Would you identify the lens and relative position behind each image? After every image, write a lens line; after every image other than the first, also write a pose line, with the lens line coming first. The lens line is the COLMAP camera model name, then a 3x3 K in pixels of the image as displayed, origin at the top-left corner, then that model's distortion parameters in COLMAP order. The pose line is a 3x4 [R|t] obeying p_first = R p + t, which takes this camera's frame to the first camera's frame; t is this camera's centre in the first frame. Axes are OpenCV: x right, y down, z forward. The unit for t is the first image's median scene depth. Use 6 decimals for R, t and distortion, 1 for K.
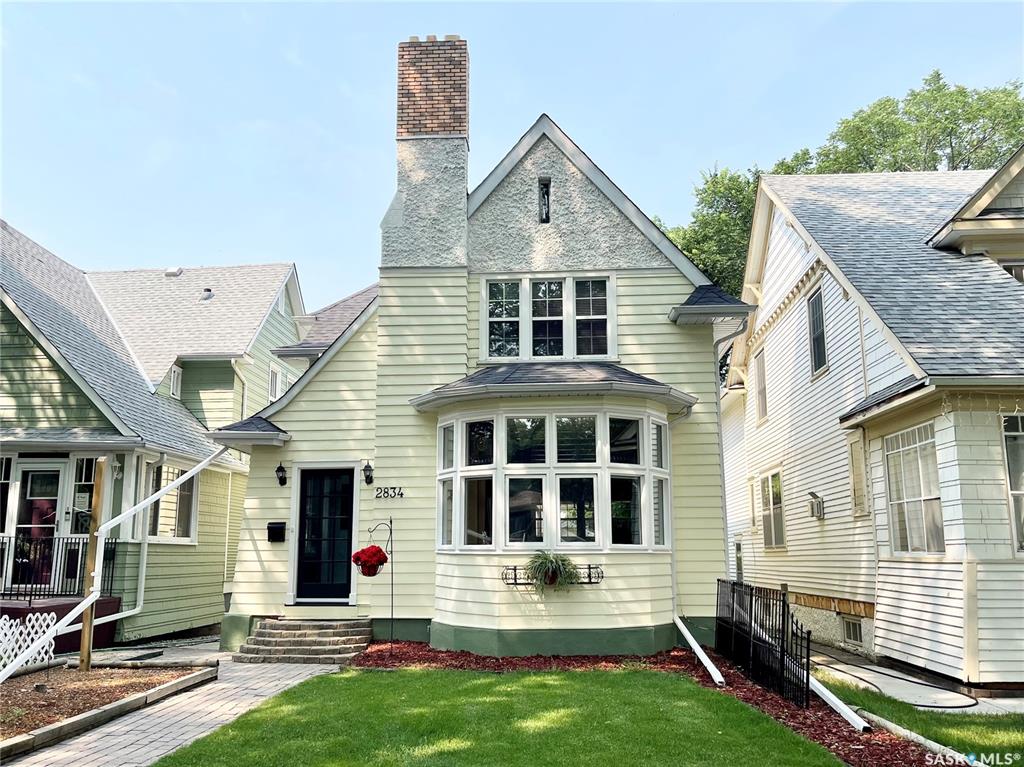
lens RADIAL K [[819.8, 0, 510.8], [0, 819.8, 414.3], [0, 0, 1]] dist [0.011461, 0.005858]
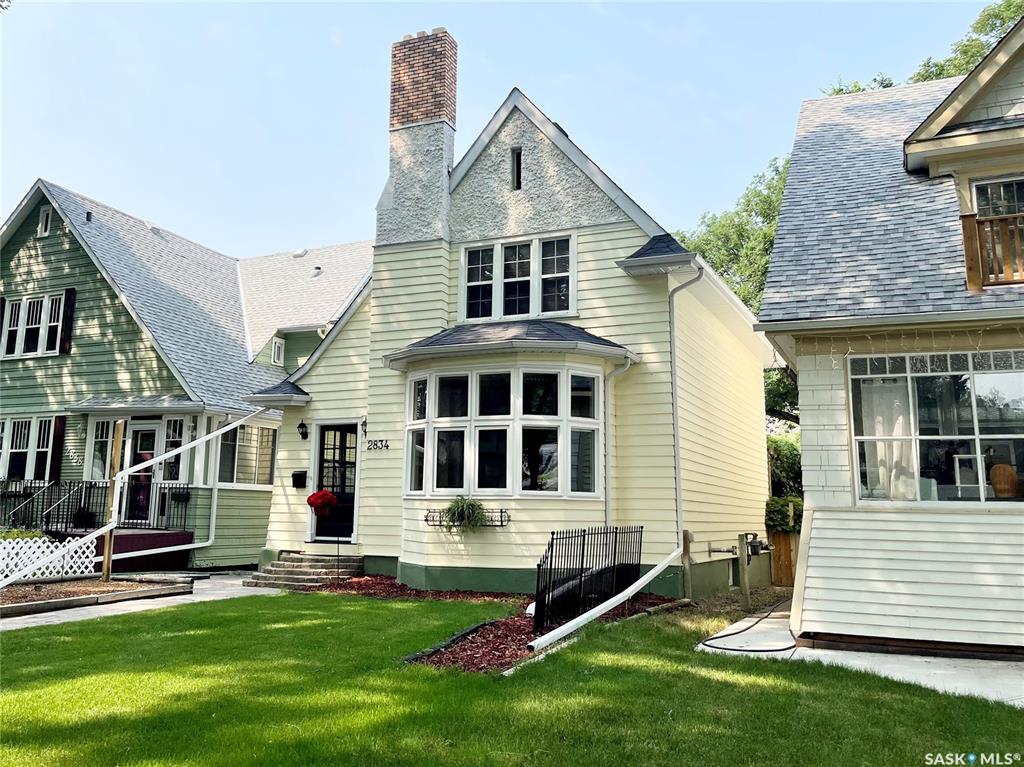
lens RADIAL K [[877.9, 0, 495.2], [0, 877.9, 345.3], [0, 0, 1]] dist [0.011706, -0.001641]
pose [[0.936902, -0.049468, -0.346074, 0.416179], [0.043384, 0.998738, -0.025311, -0.003926], [0.346889, 0.008700, 0.937866, -0.081036]]
